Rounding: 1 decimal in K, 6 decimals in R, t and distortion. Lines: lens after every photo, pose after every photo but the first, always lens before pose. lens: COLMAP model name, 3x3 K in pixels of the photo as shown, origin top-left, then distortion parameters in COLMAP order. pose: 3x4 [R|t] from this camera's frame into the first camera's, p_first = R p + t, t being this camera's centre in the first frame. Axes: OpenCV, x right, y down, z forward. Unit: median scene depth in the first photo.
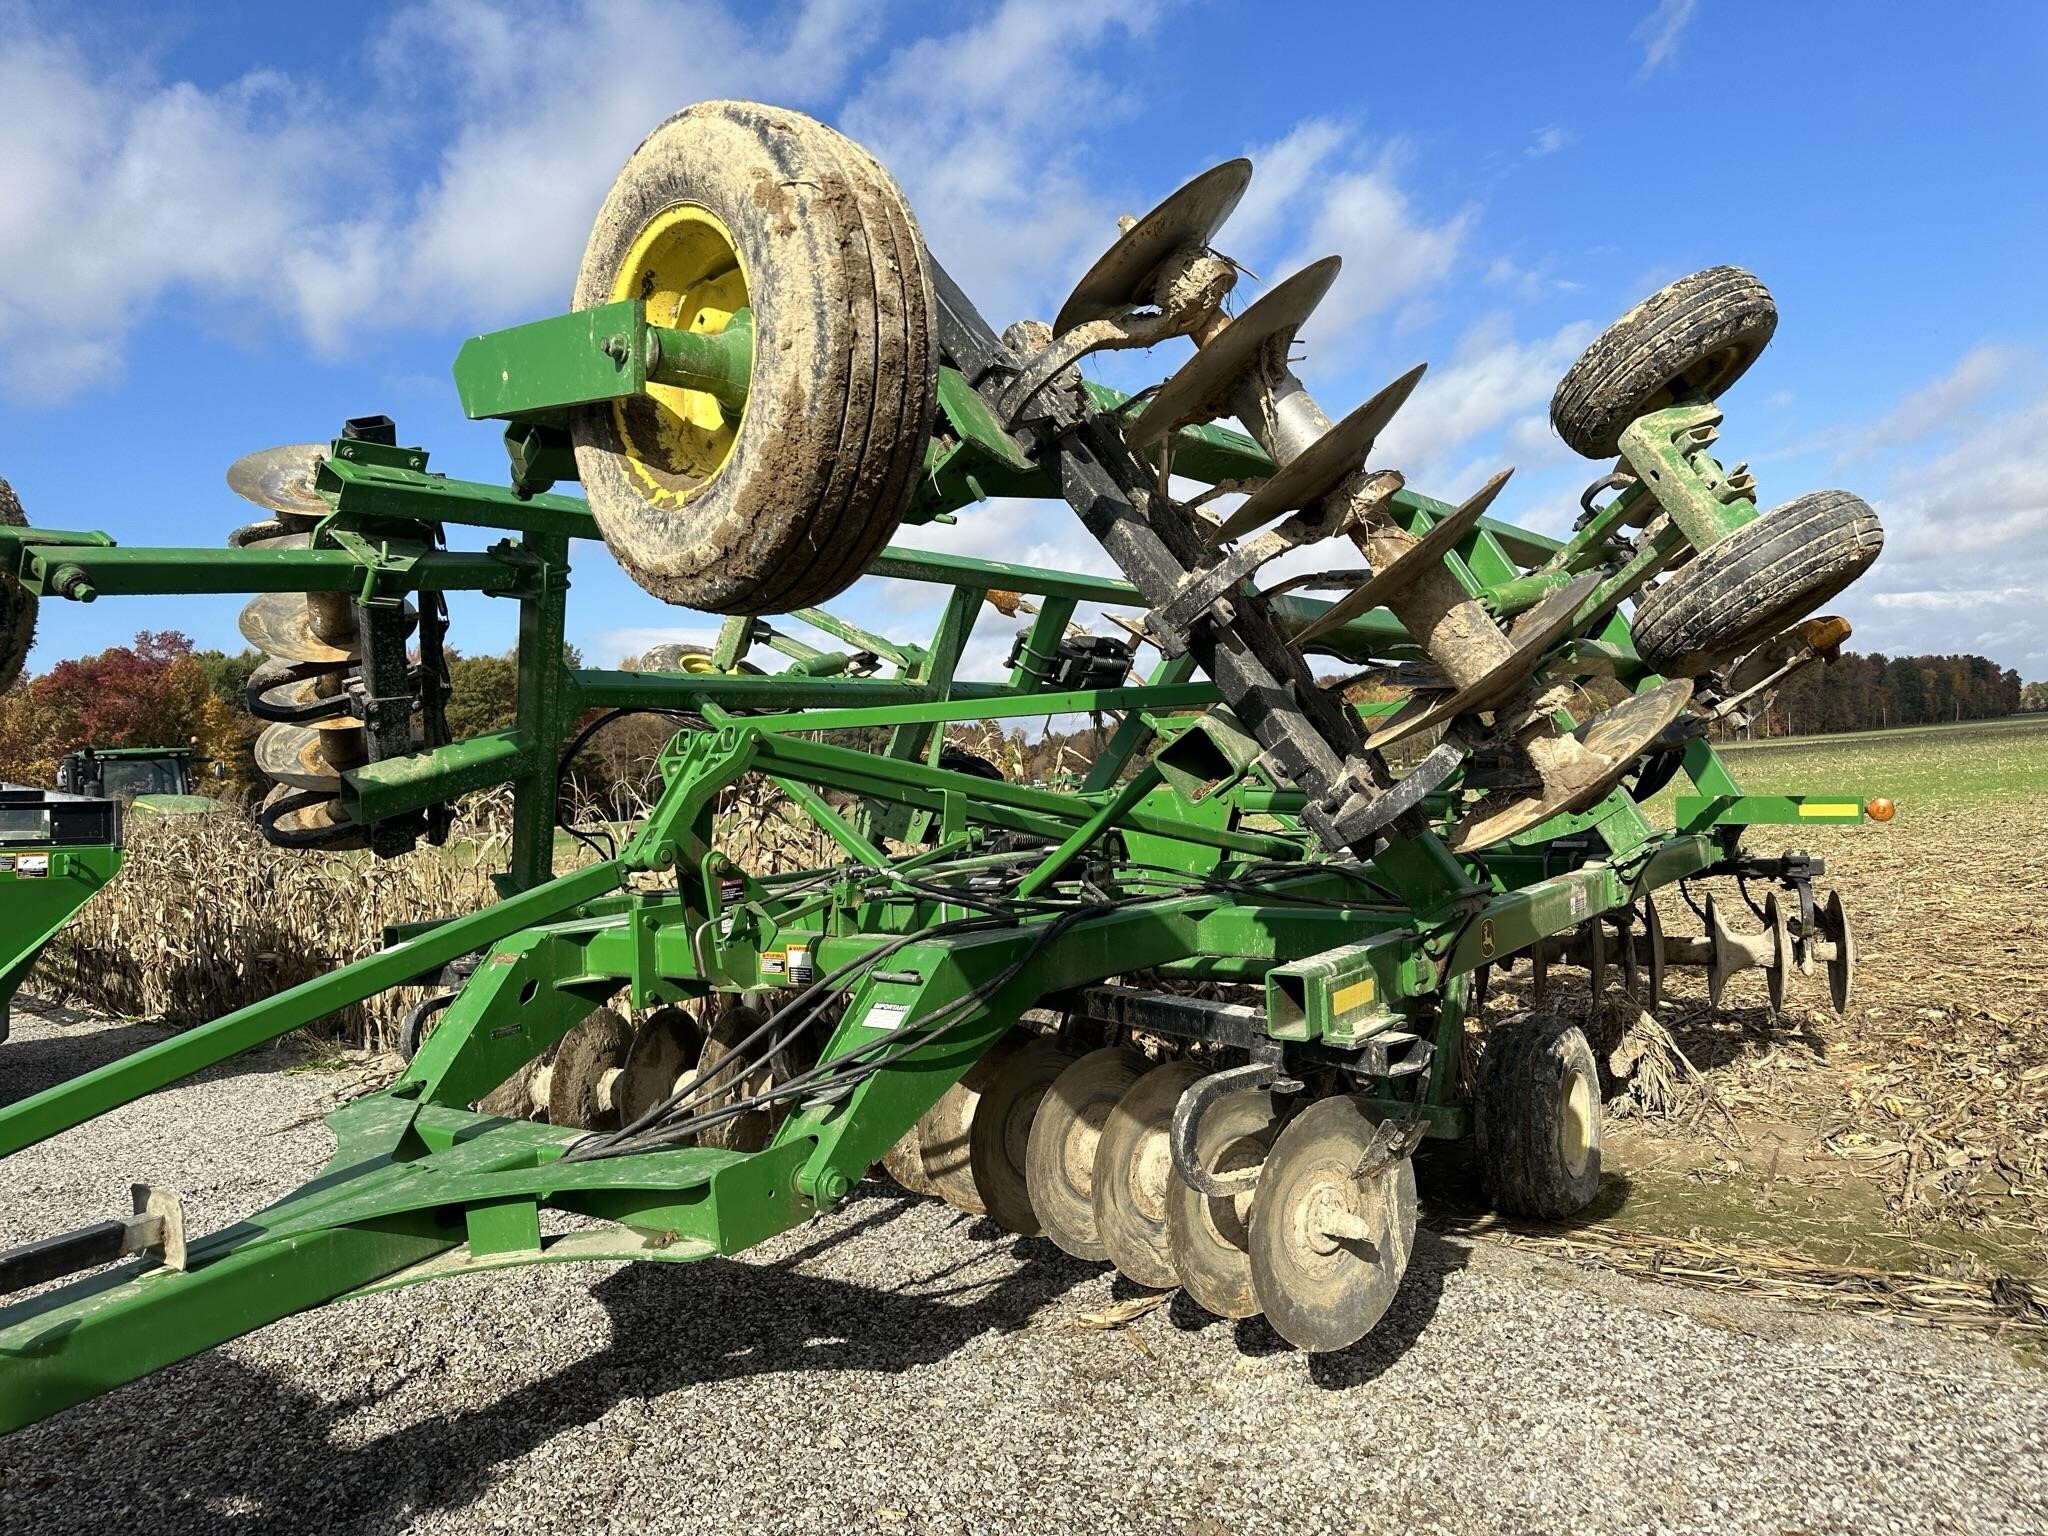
lens RADIAL K [[1443.8, 0, 1026.3], [0, 1443.8, 750.4], [0, 0, 1]] dist [0.017955, -0.026880]
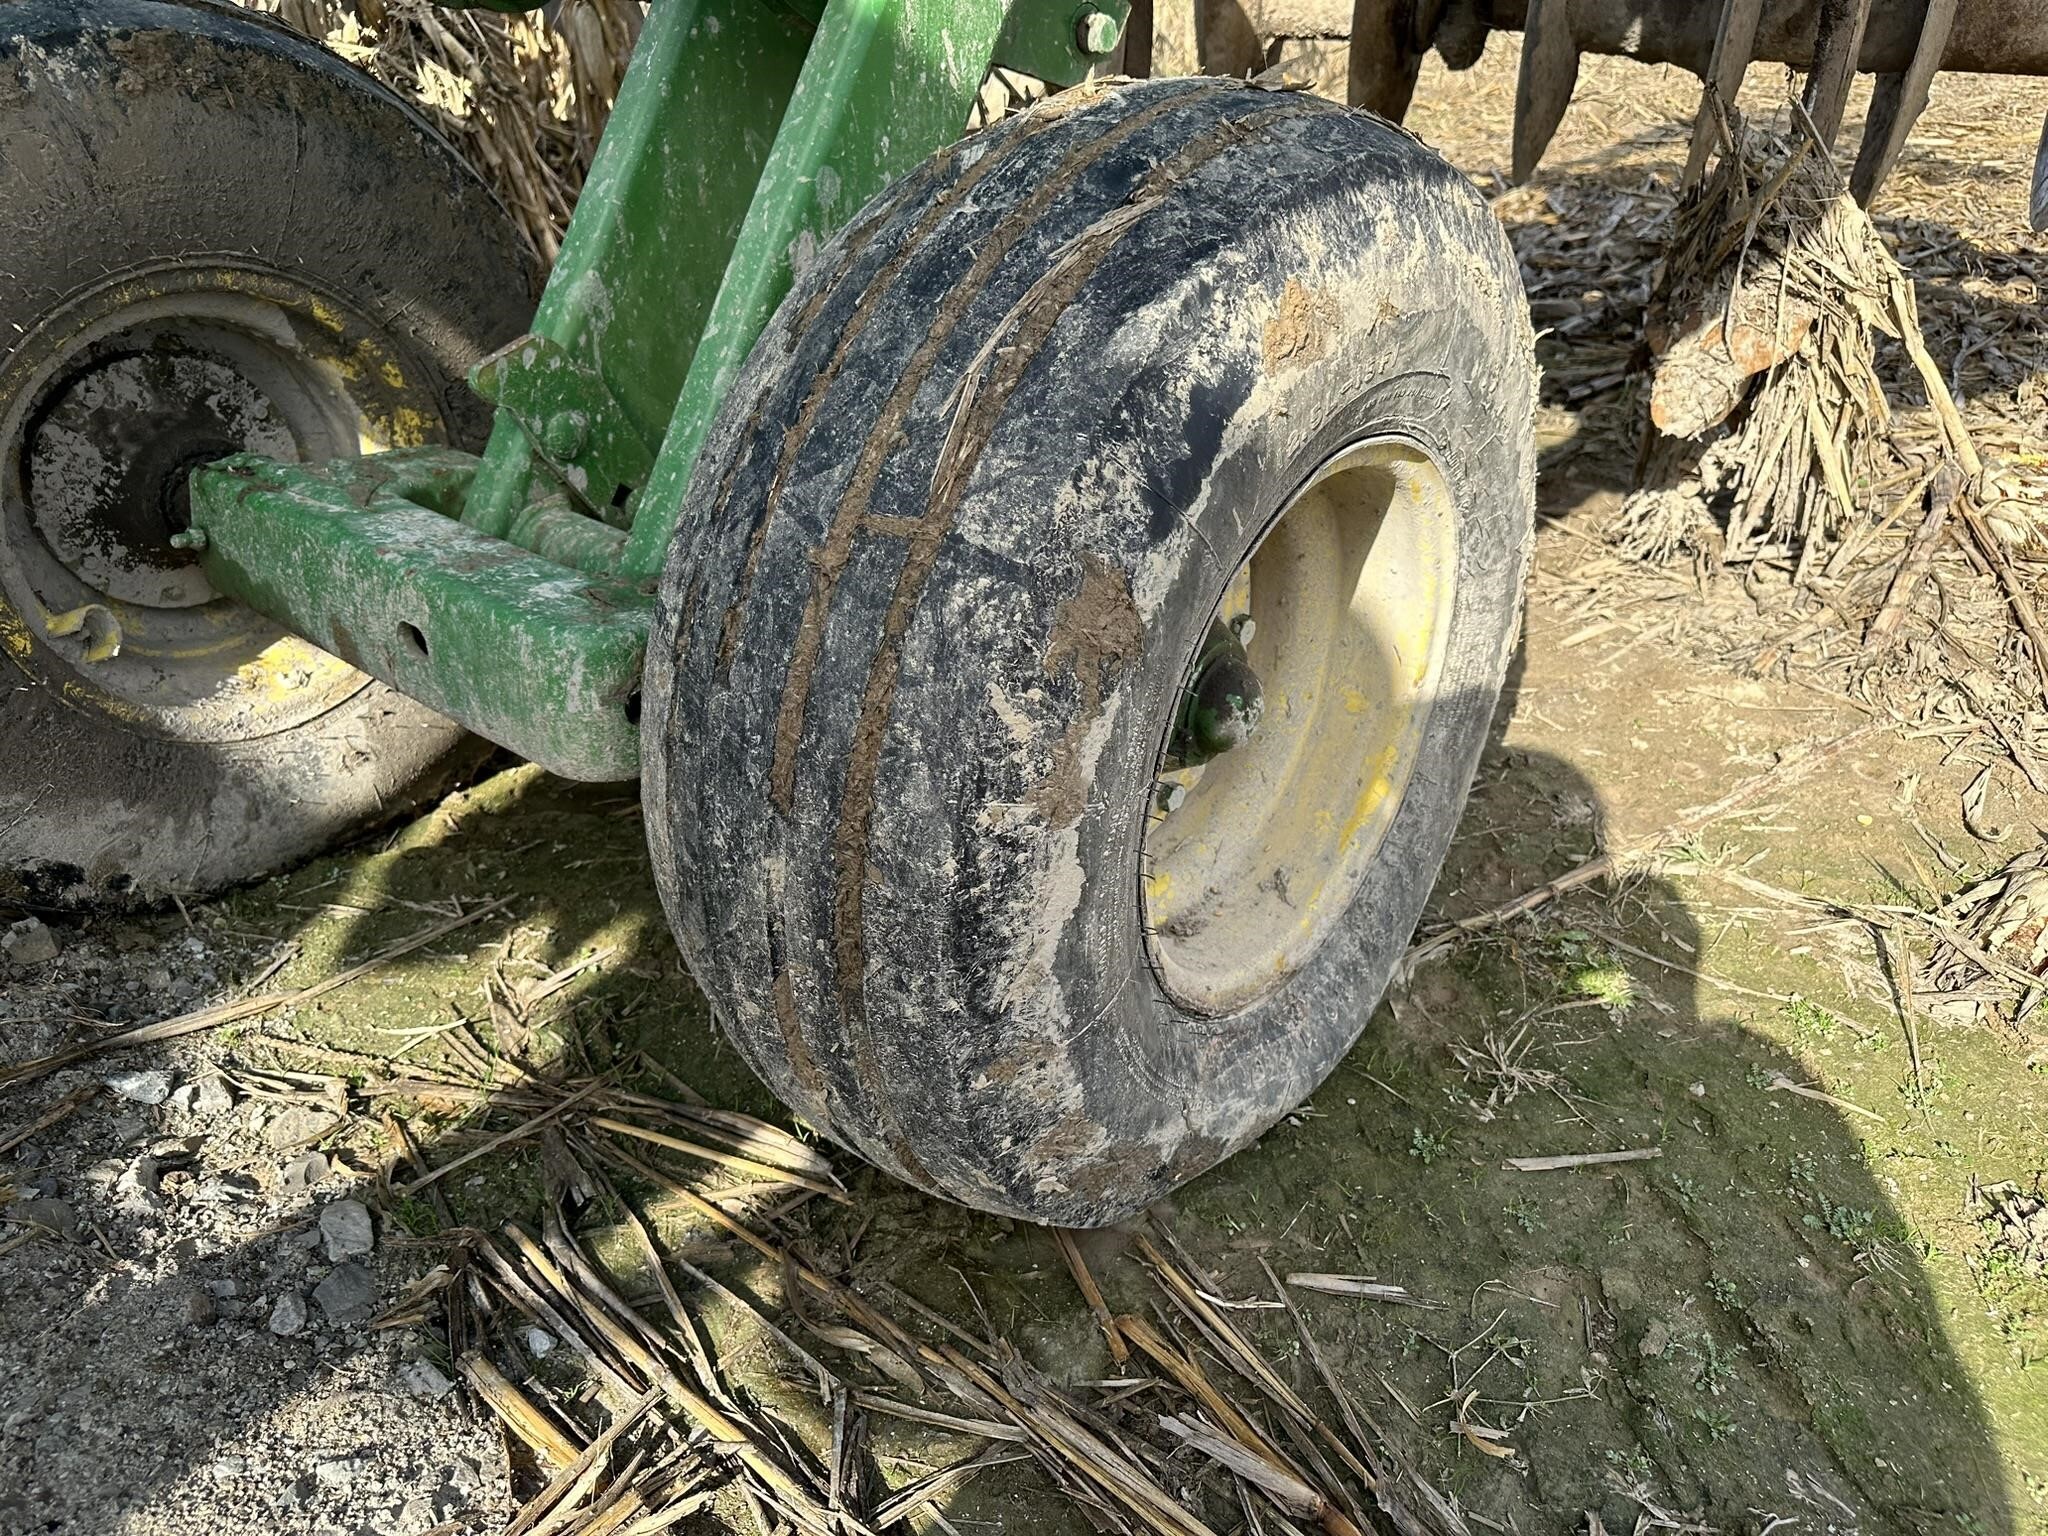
lens RADIAL K [[1443.2, 0, 1024.0], [0, 1443.2, 768.0], [0, 0, 1]] dist [-0.008391, -0.007257]
pose [[0.995681, 0.086929, -0.032584, 0.411314], [-0.057816, 0.855256, 0.514970, 0.200573], [0.072634, -0.510863, 0.856588, 0.991093]]
